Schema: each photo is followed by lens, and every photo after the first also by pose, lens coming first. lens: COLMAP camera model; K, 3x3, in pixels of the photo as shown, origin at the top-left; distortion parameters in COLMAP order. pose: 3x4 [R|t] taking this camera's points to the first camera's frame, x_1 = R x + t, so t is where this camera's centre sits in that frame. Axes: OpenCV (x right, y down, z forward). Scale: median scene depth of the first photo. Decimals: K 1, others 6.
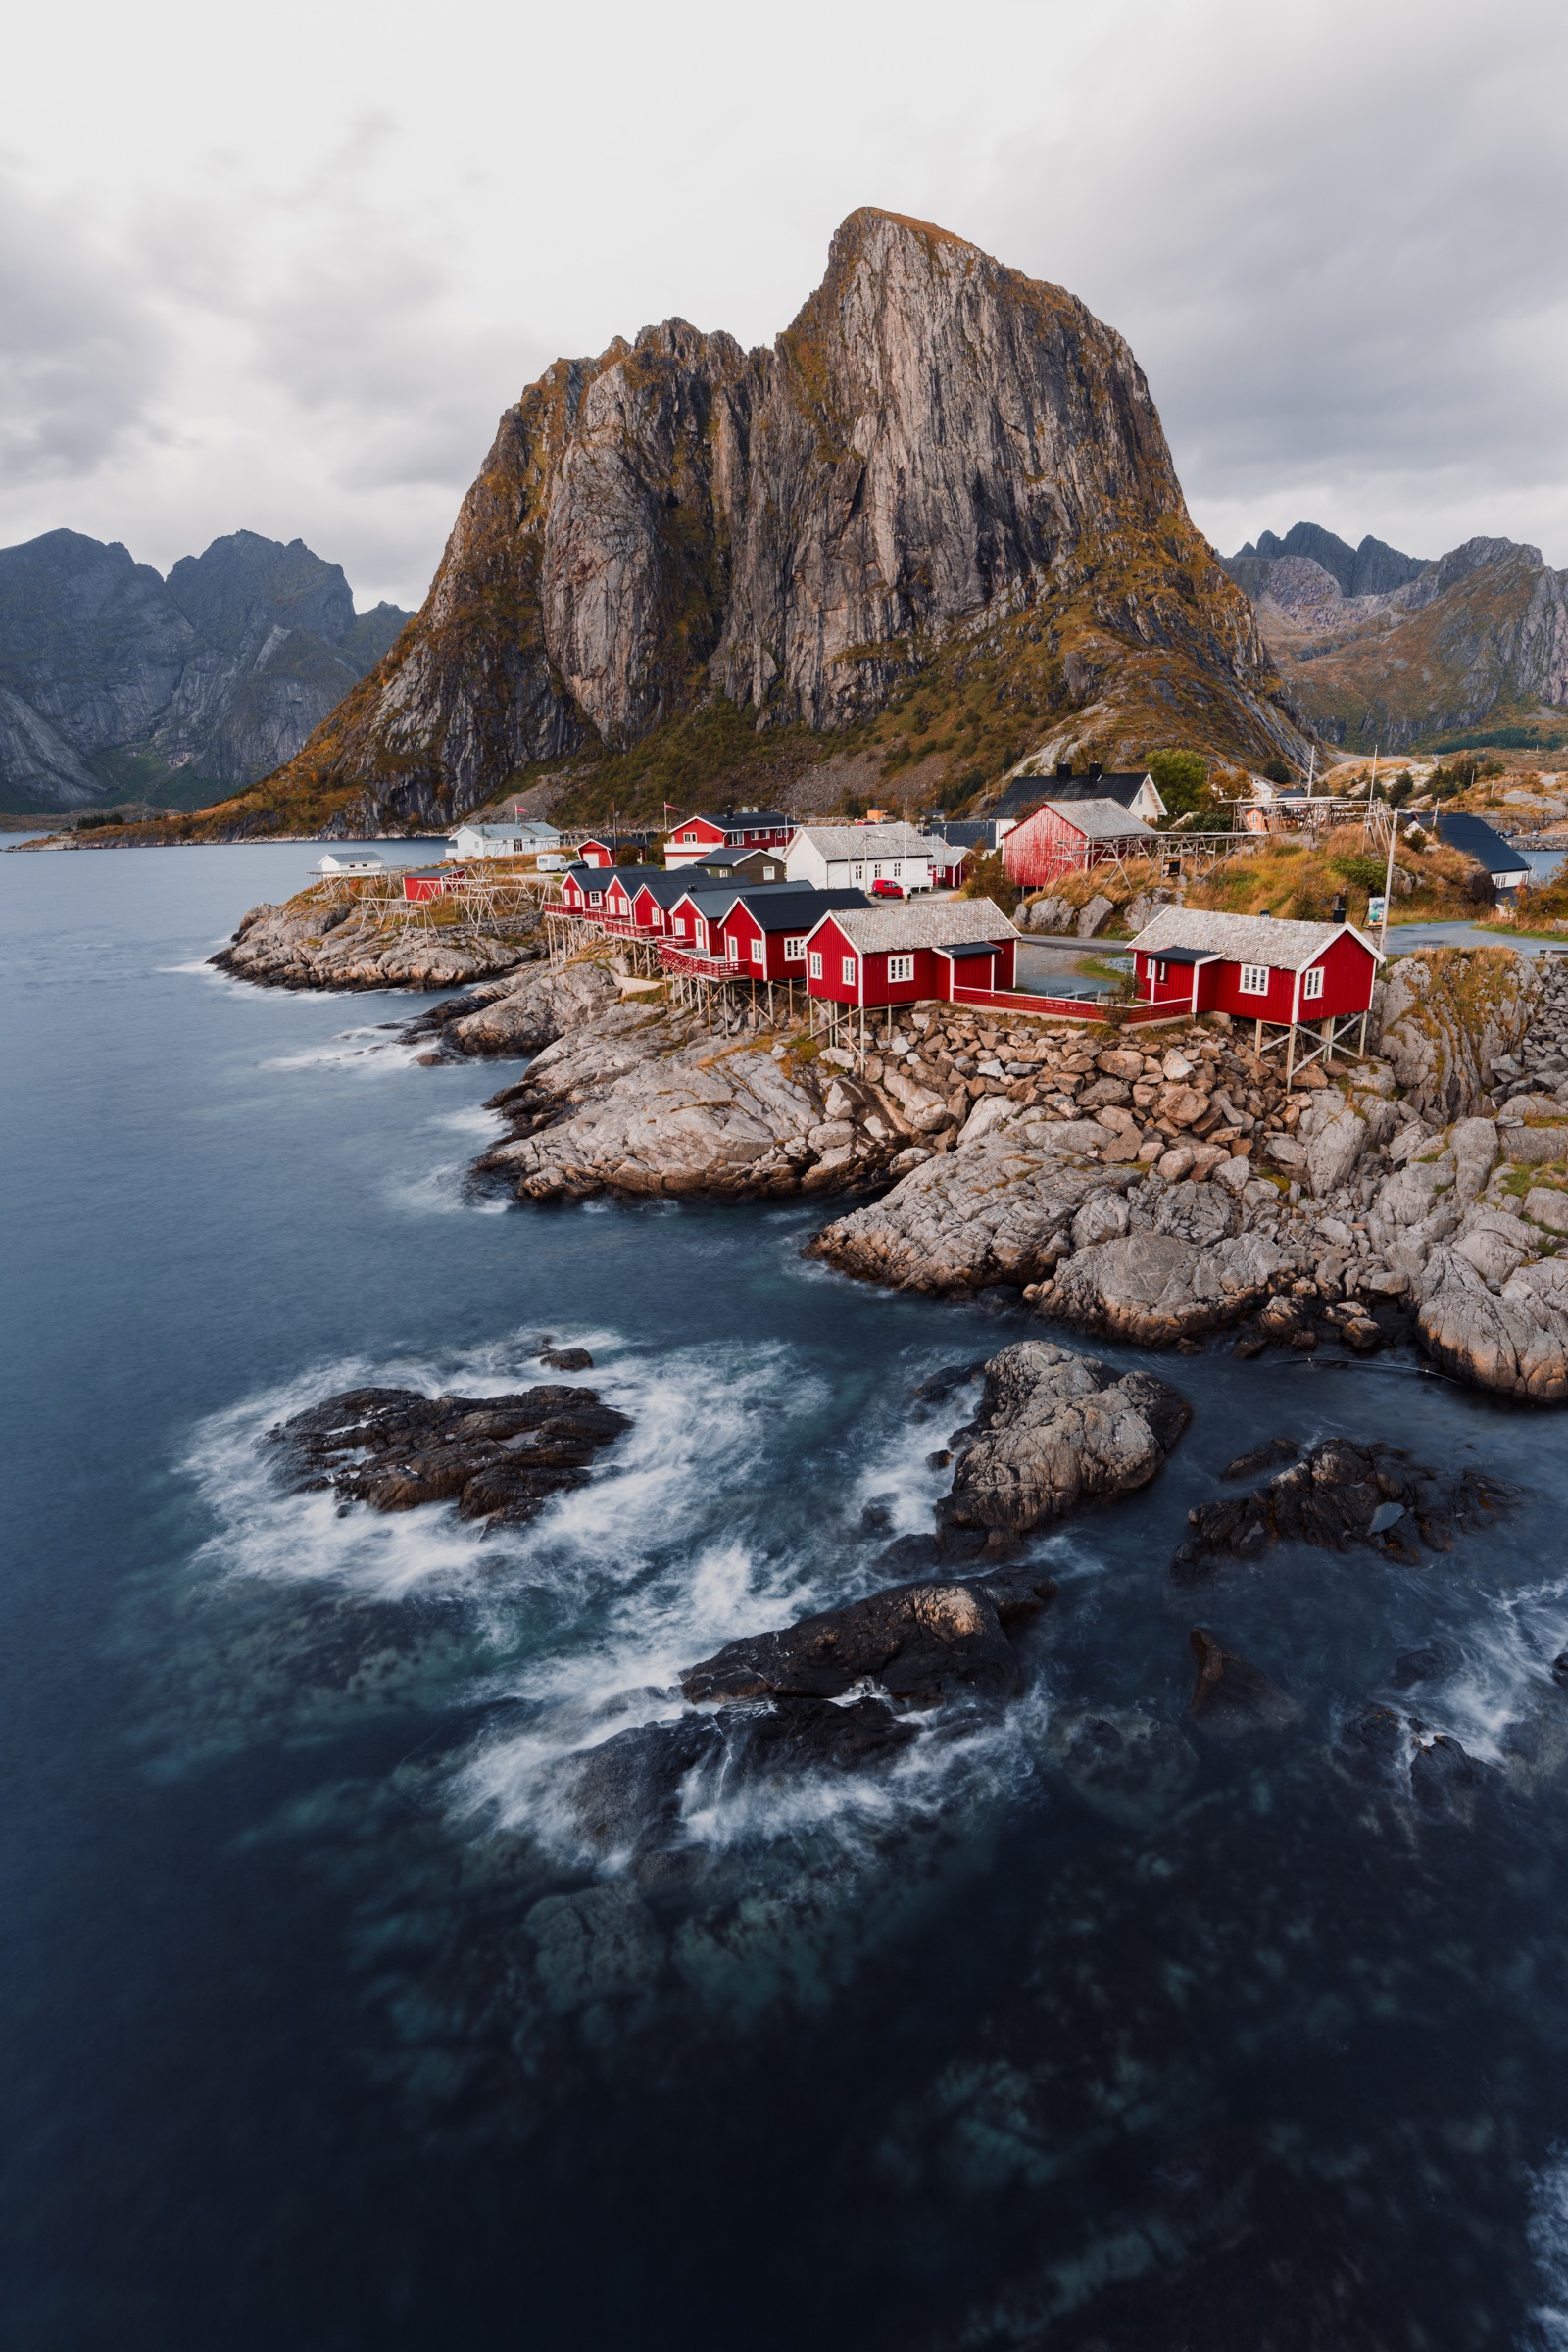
lens RADIAL K [[1788.2, 0, 784.2], [0, 1788.2, 1175.8], [0, 0, 1]] dist [-0.008764, -0.003192]
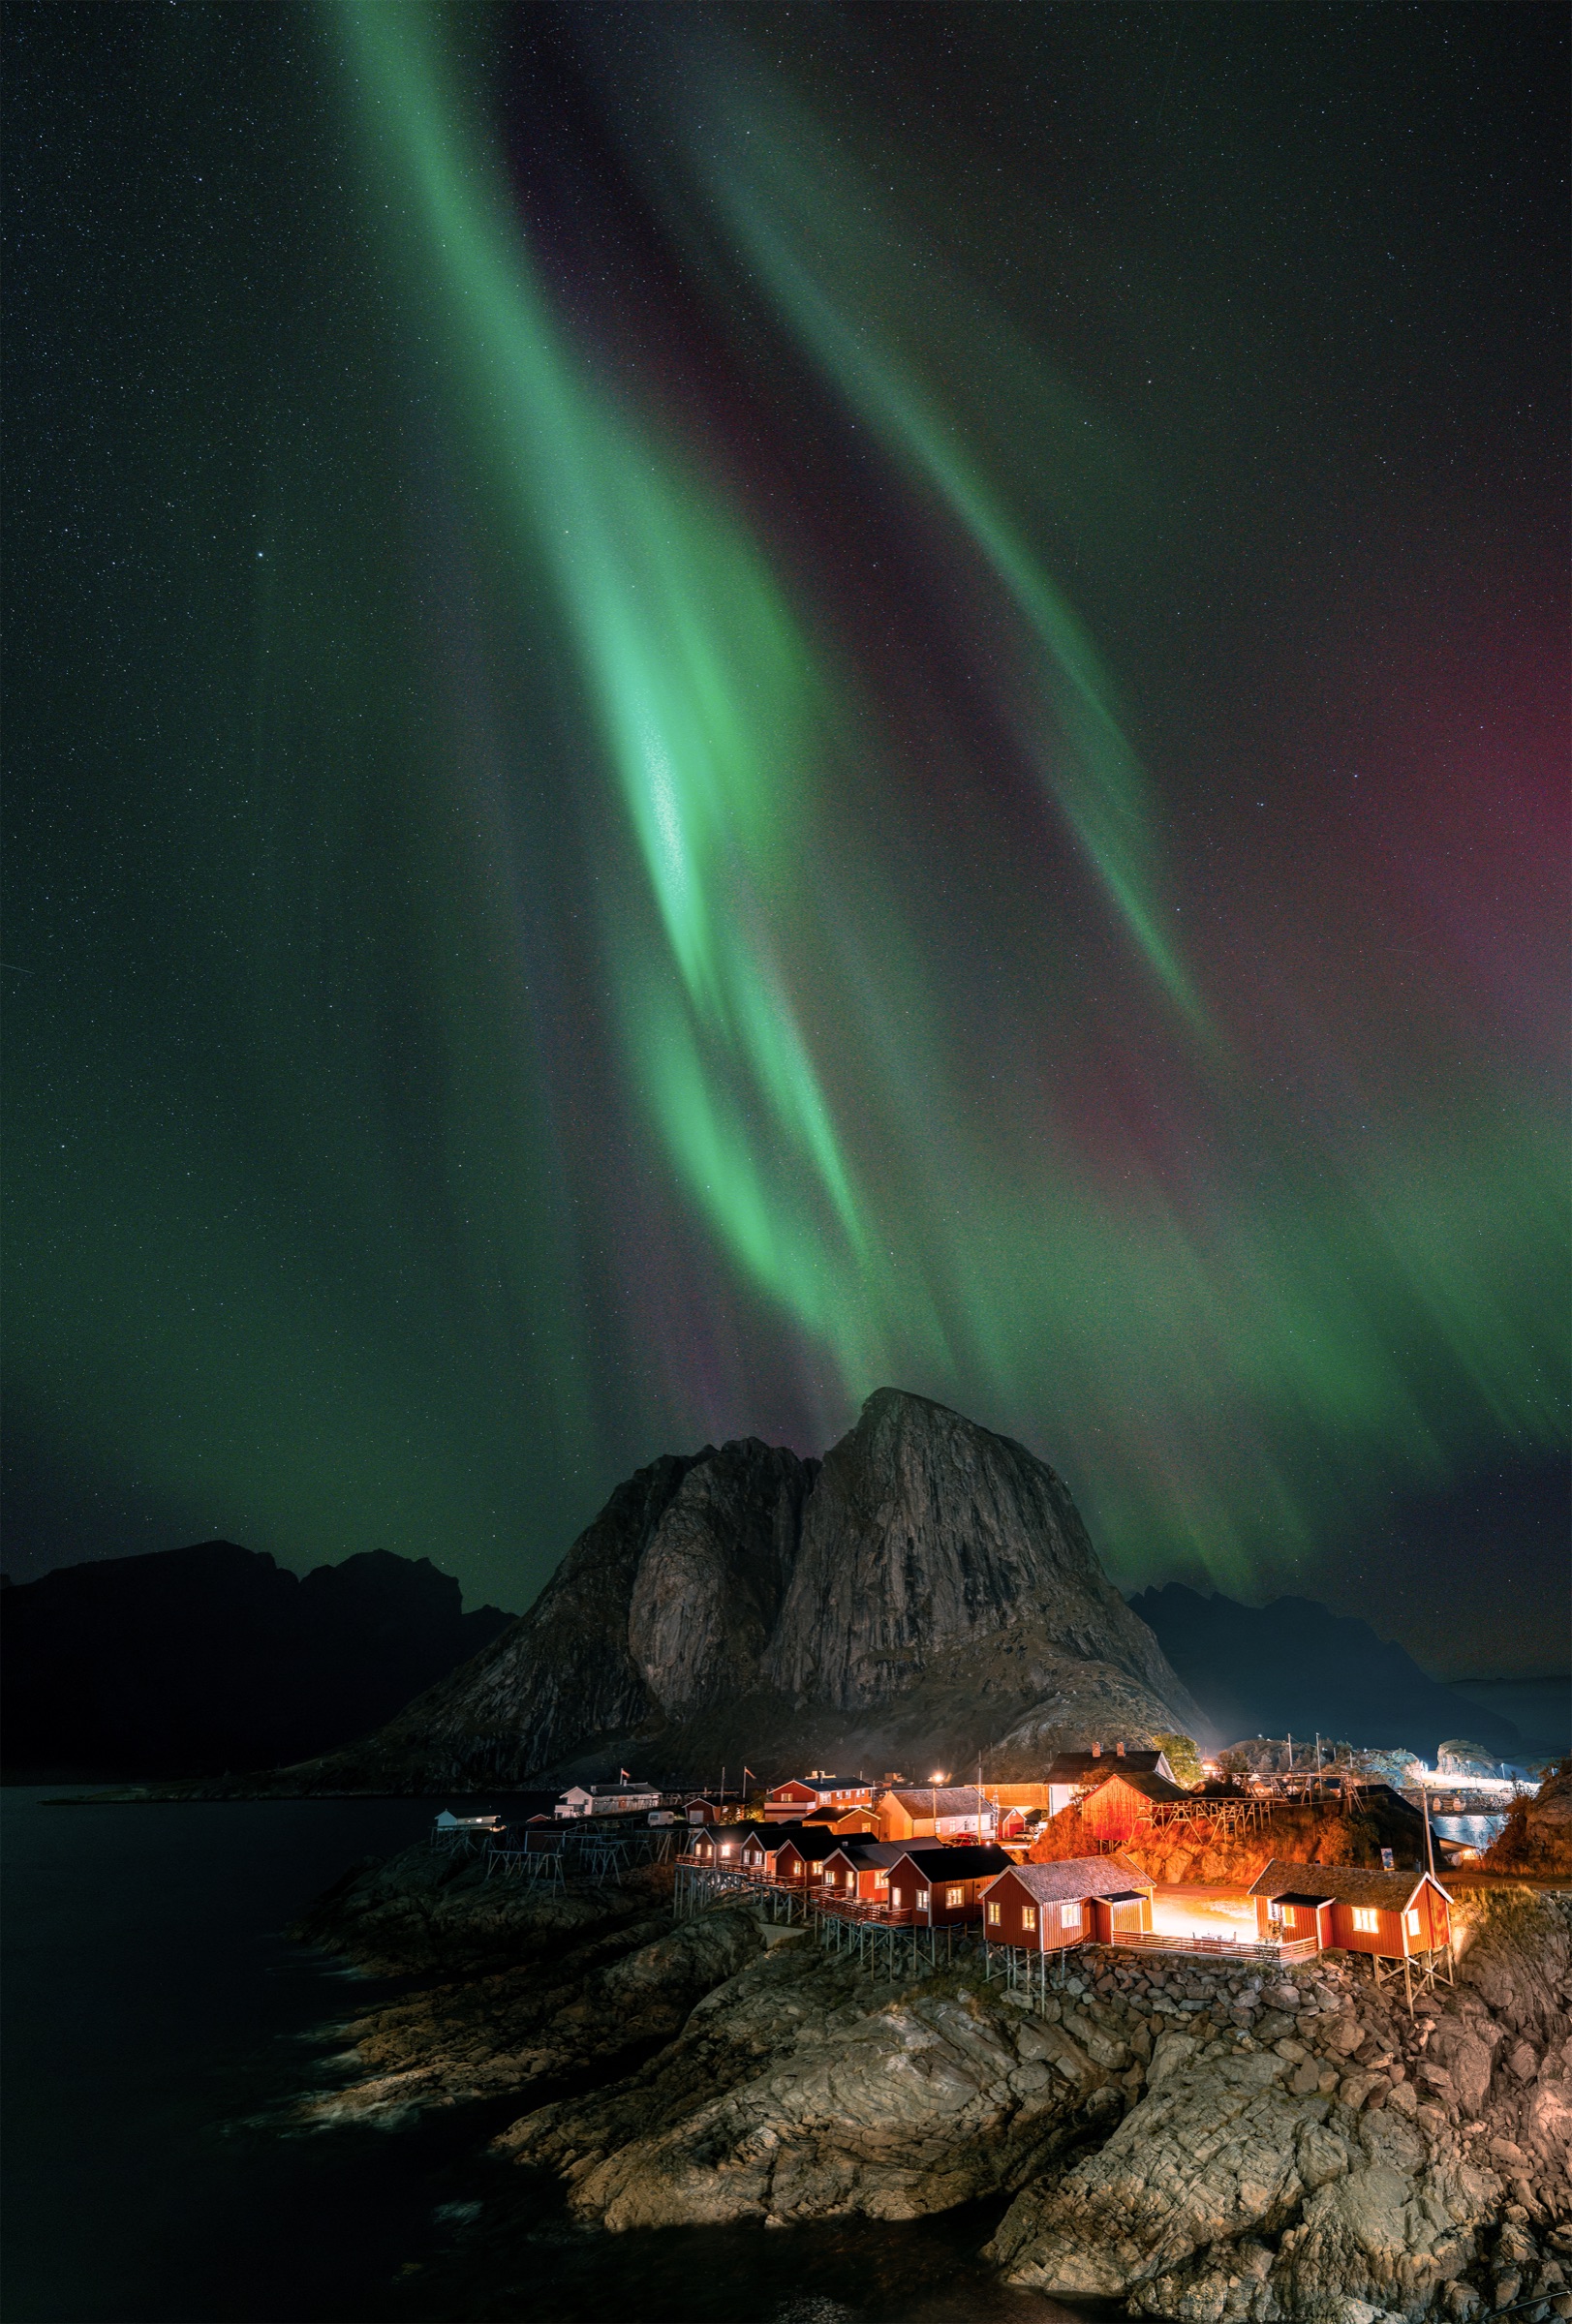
lens RADIAL K [[1133.2, 0, 786.1], [0, 1133.2, 1162.2], [0, 0, 1]] dist [-0.002042, -0.001040]
pose [[0.960859, 0.128801, 0.245276, -0.336951], [0.053326, 0.782807, -0.619975, -0.035533], [-0.271858, 0.608788, 0.745299, 0.069478]]
